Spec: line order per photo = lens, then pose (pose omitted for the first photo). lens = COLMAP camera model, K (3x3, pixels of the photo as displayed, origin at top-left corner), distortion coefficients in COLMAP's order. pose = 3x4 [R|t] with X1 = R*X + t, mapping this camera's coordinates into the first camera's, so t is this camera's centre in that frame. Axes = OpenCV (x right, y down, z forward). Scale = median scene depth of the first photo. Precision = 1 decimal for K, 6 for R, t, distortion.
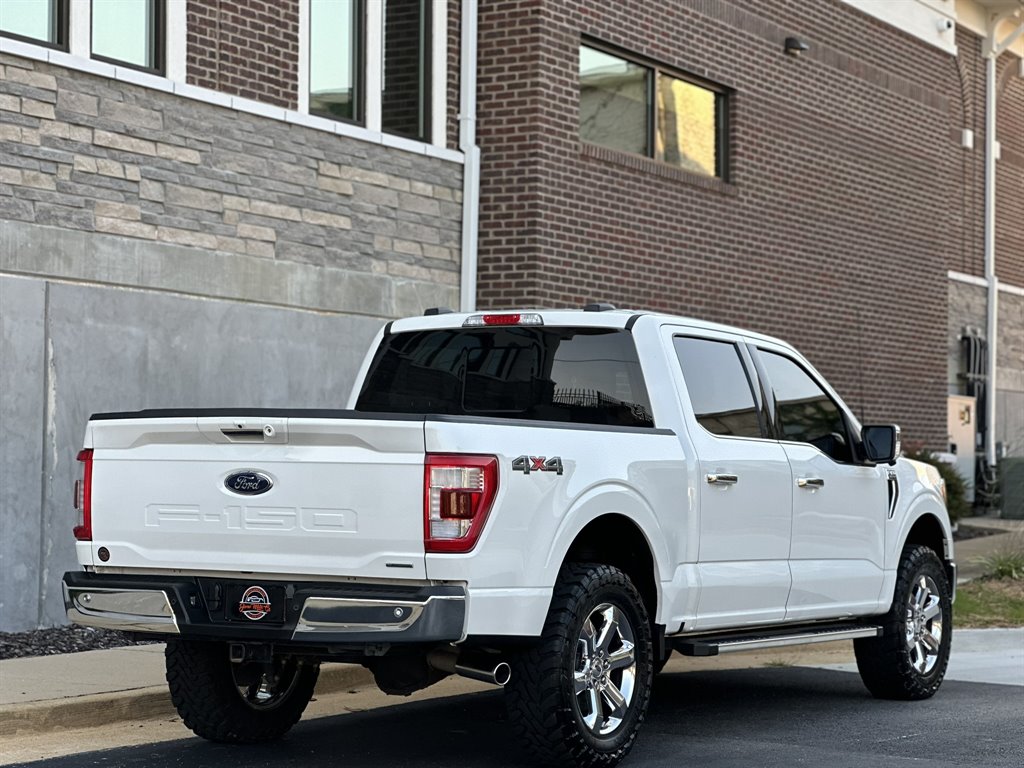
lens RADIAL K [[2285.7, 0, 512.0], [0, 2285.7, 384.0], [0, 0, 1]] dist [-0.107637, 4.269848]
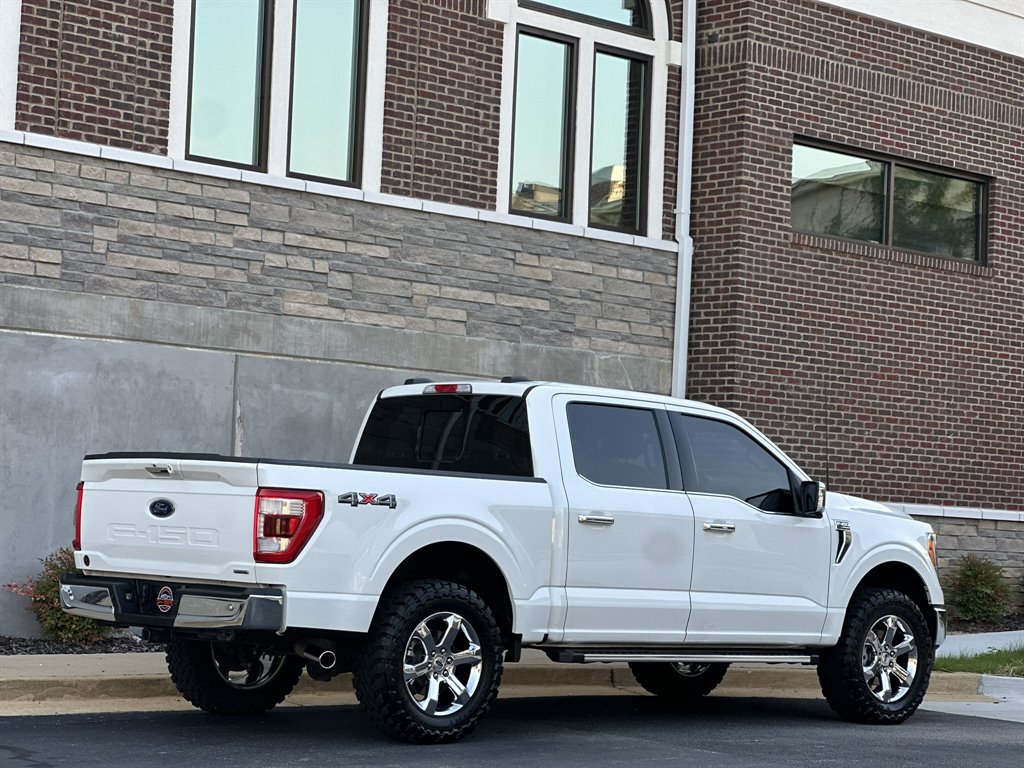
lens RADIAL K [[2289.9, 0, 509.0], [0, 2289.9, 360.4], [0, 0, 1]] dist [-0.071417, 4.318415]
pose [[0.953670, 0.007361, -0.300764, 0.267060], [-0.019405, 0.999124, -0.037077, 0.001513], [0.300228, 0.041195, 0.952977, -0.122675]]
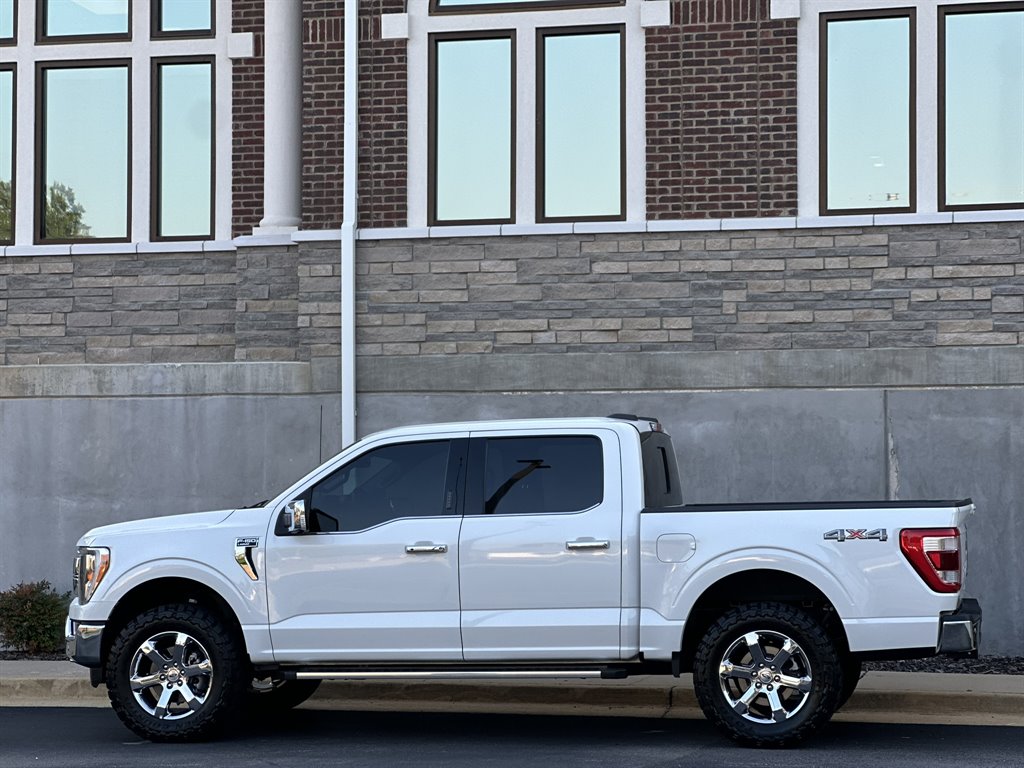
lens RADIAL K [[2312.5, 0, 509.8], [0, 2312.5, 371.6], [0, 0, 1]] dist [-0.241578, 7.671060]
pose [[0.288718, -0.064813, -0.955218, 0.852532], [0.042539, 0.997589, -0.054831, 0.007079], [0.956469, -0.024803, 0.290779, 0.346665]]
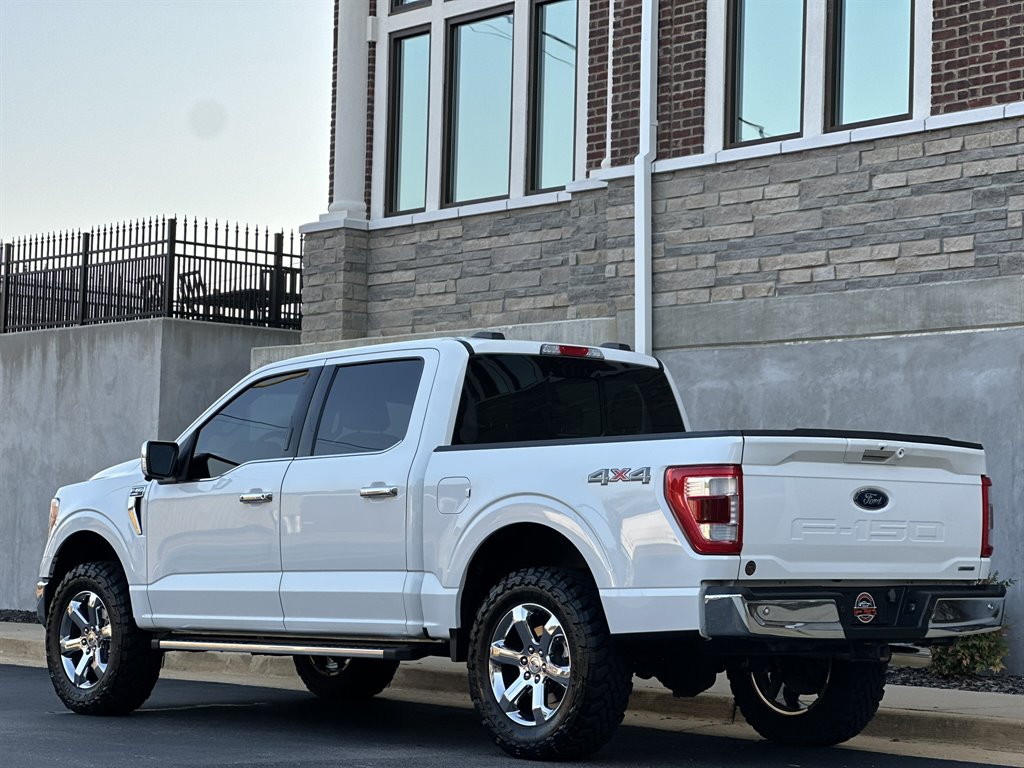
lens RADIAL K [[2289.9, 0, 509.0], [0, 2289.9, 360.4], [0, 0, 1]] dist [-0.071417, 4.318415]
pose [[-0.322661, -0.093193, -0.941916, 0.668702], [0.013328, 0.994595, -0.102971, 0.057582], [0.946421, -0.045778, -0.319675, 0.880483]]
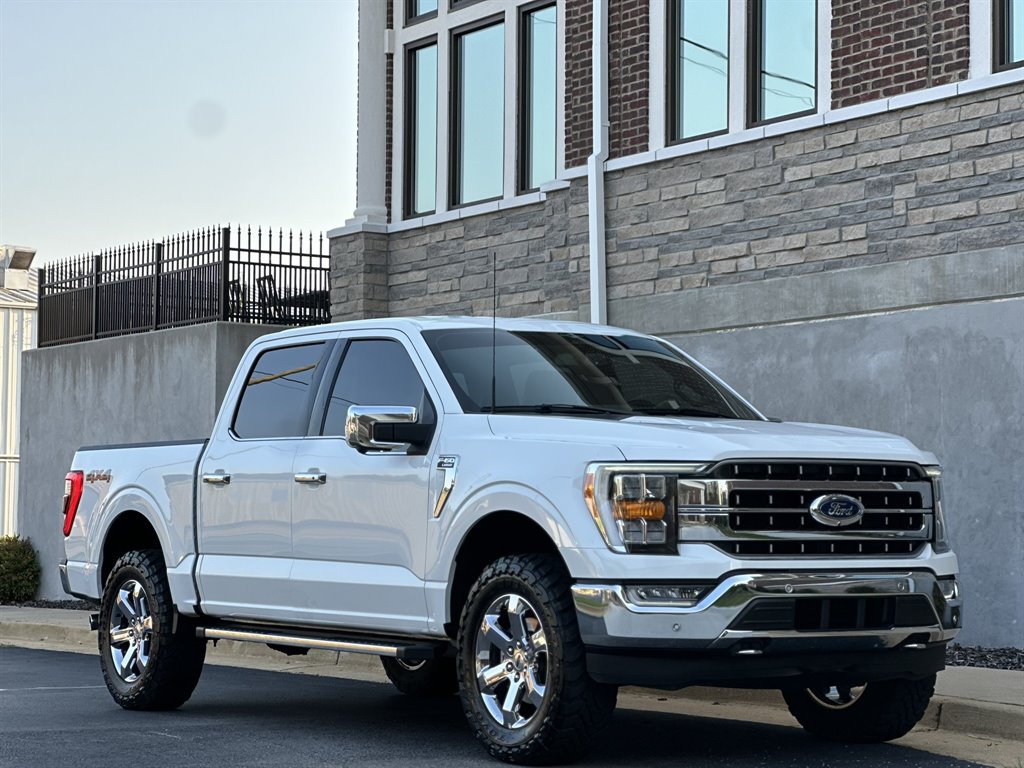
lens RADIAL K [[2273.6, 0, 530.8], [0, 2273.6, 367.3], [0, 0, 1]] dist [-0.116577, 5.054987]
pose [[-0.427578, -0.076386, -0.900745, 0.656965], [0.029071, 0.994746, -0.098157, 0.063948], [0.903511, -0.068155, -0.423111, 1.029478]]
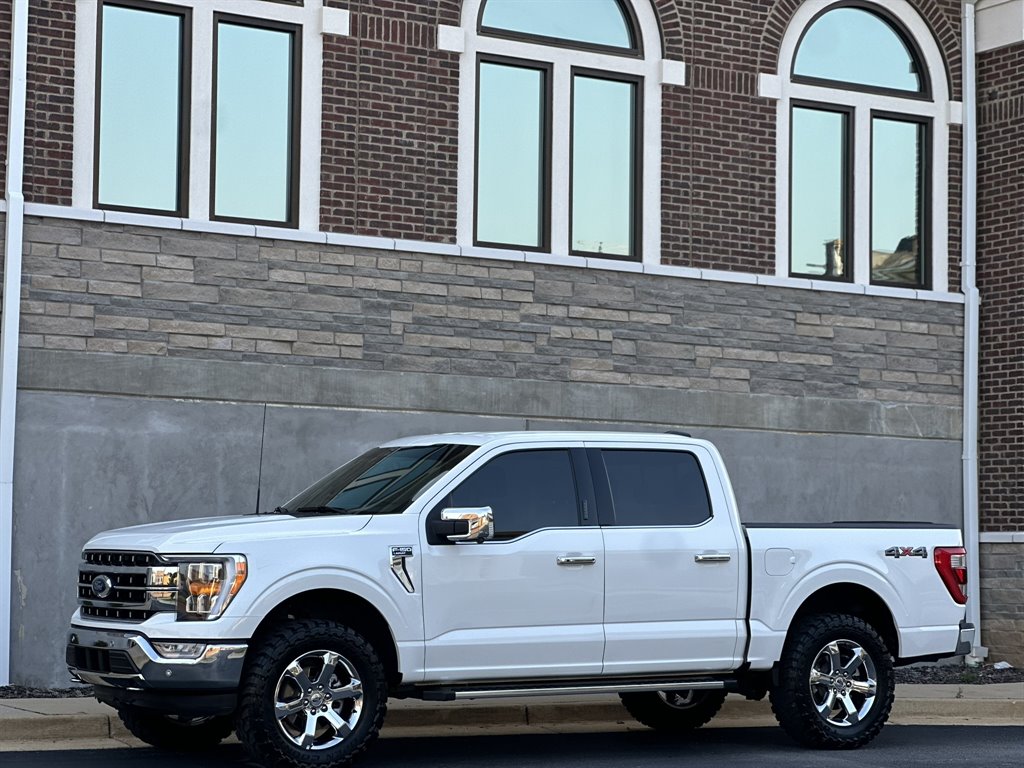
lens RADIAL K [[2294.1, 0, 512.0], [0, 2294.1, 384.0], [0, 0, 1]] dist [-0.259296, 6.990951]
pose [[0.872018, -0.037170, -0.488061, 0.392502], [0.014698, 0.998651, -0.049796, 0.001961], [0.489253, 0.036249, 0.871388, -0.173992]]
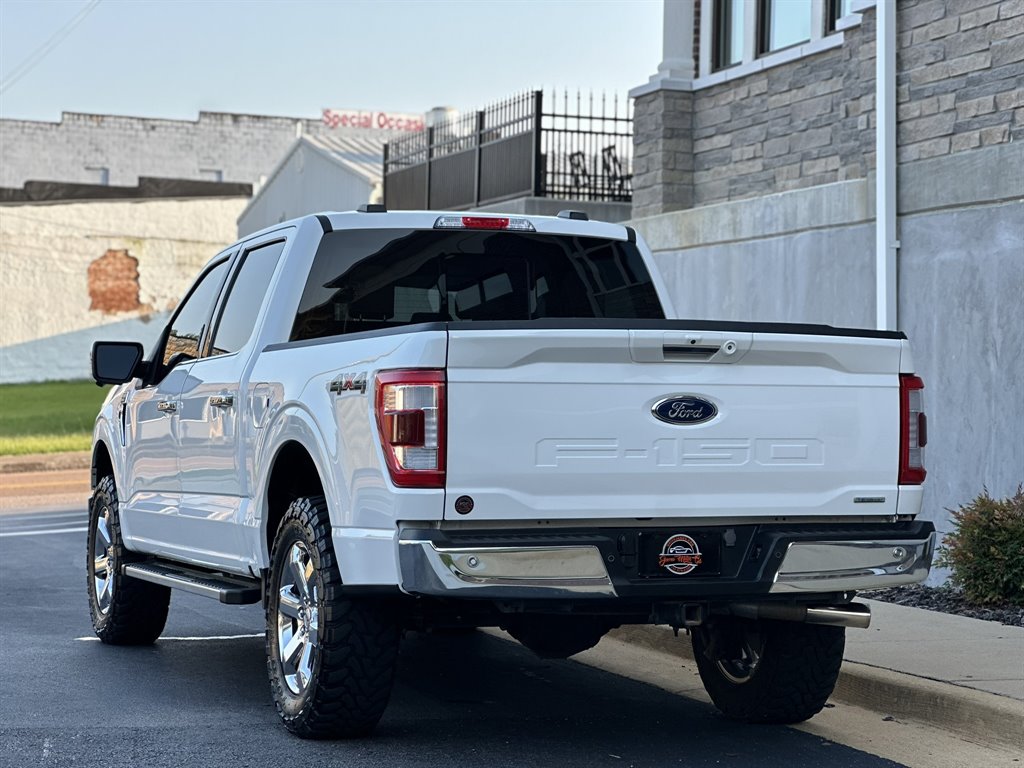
lens RADIAL K [[2273.6, 0, 530.8], [0, 2273.6, 367.3], [0, 0, 1]] dist [-0.116577, 5.054987]
pose [[-0.636741, -0.034823, -0.770291, 0.420143], [0.007622, 0.998647, -0.051447, 0.046941], [0.771040, -0.038629, -0.635614, 1.041737]]
